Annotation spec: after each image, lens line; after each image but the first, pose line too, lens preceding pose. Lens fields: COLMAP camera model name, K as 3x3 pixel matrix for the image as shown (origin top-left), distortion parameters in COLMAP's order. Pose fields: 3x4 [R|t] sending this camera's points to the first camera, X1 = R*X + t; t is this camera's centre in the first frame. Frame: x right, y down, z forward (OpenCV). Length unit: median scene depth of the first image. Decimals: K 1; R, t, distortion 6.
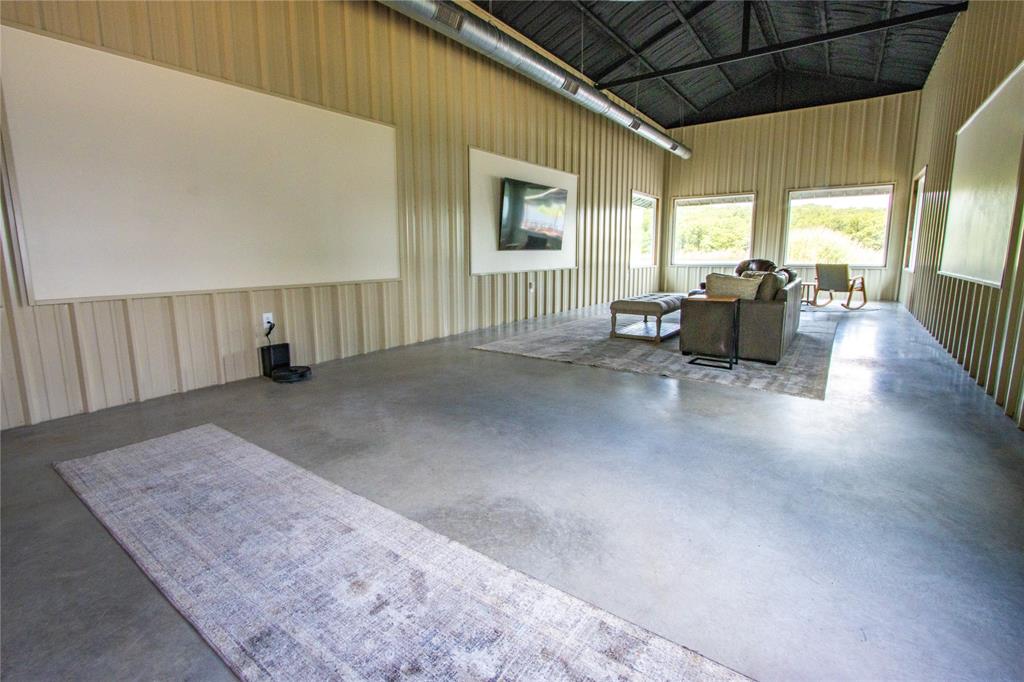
lens RADIAL K [[469.7, 0, 503.1], [0, 469.7, 326.4], [0, 0, 1]] dist [-0.017591, 0.000859]
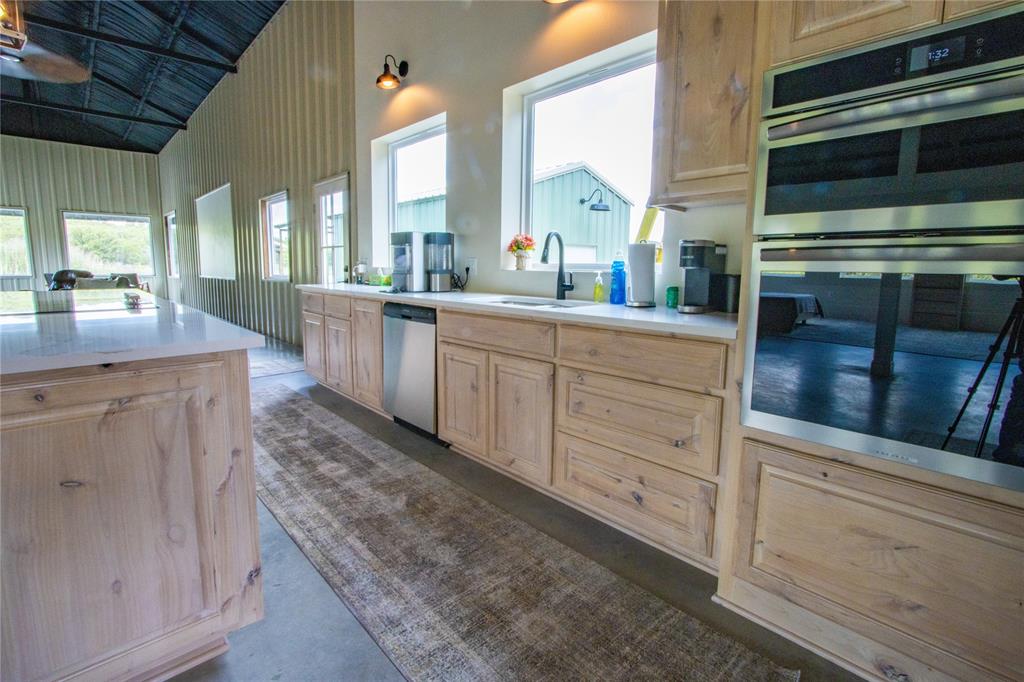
lens RADIAL K [[469.7, 0, 503.1], [0, 469.7, 326.4], [0, 0, 1]] dist [-0.017591, 0.000859]
pose [[0.191963, -0.113215, 0.974850, -0.381003], [0.141169, 0.986179, 0.086733, 0.050599], [-0.971196, 0.120969, 0.205293, -0.299876]]
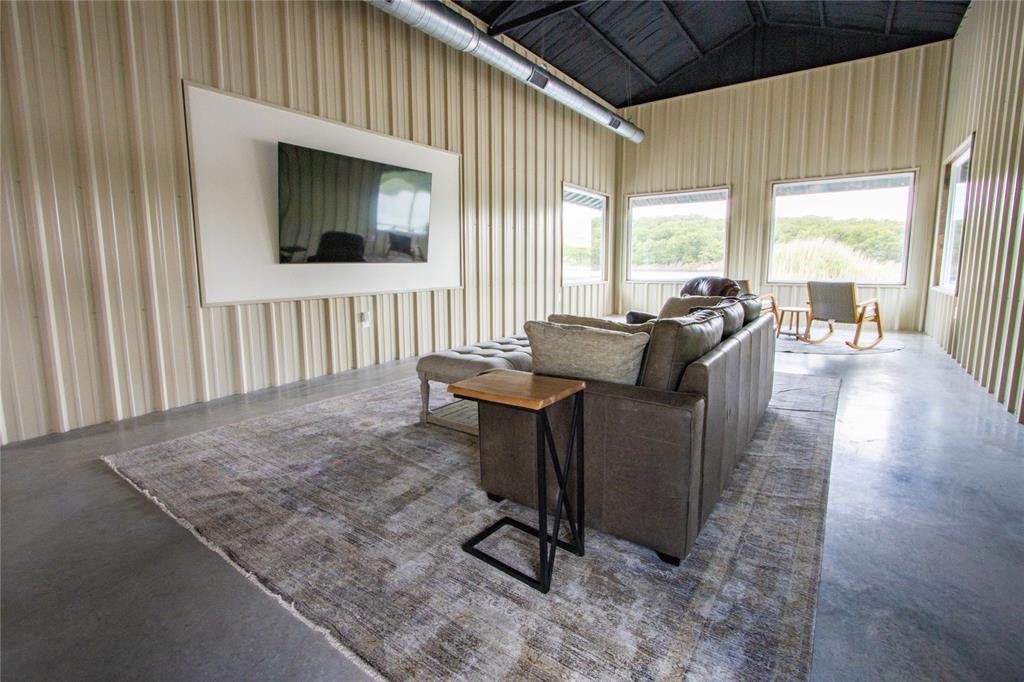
lens RADIAL K [[469.7, 0, 503.1], [0, 469.7, 326.4], [0, 0, 1]] dist [-0.017591, 0.000859]
pose [[0.999991, 0.000454, -0.004137, 0.215357], [-0.000554, 0.999708, -0.024140, -0.049393], [0.004124, 0.024142, 0.999700, 0.298888]]
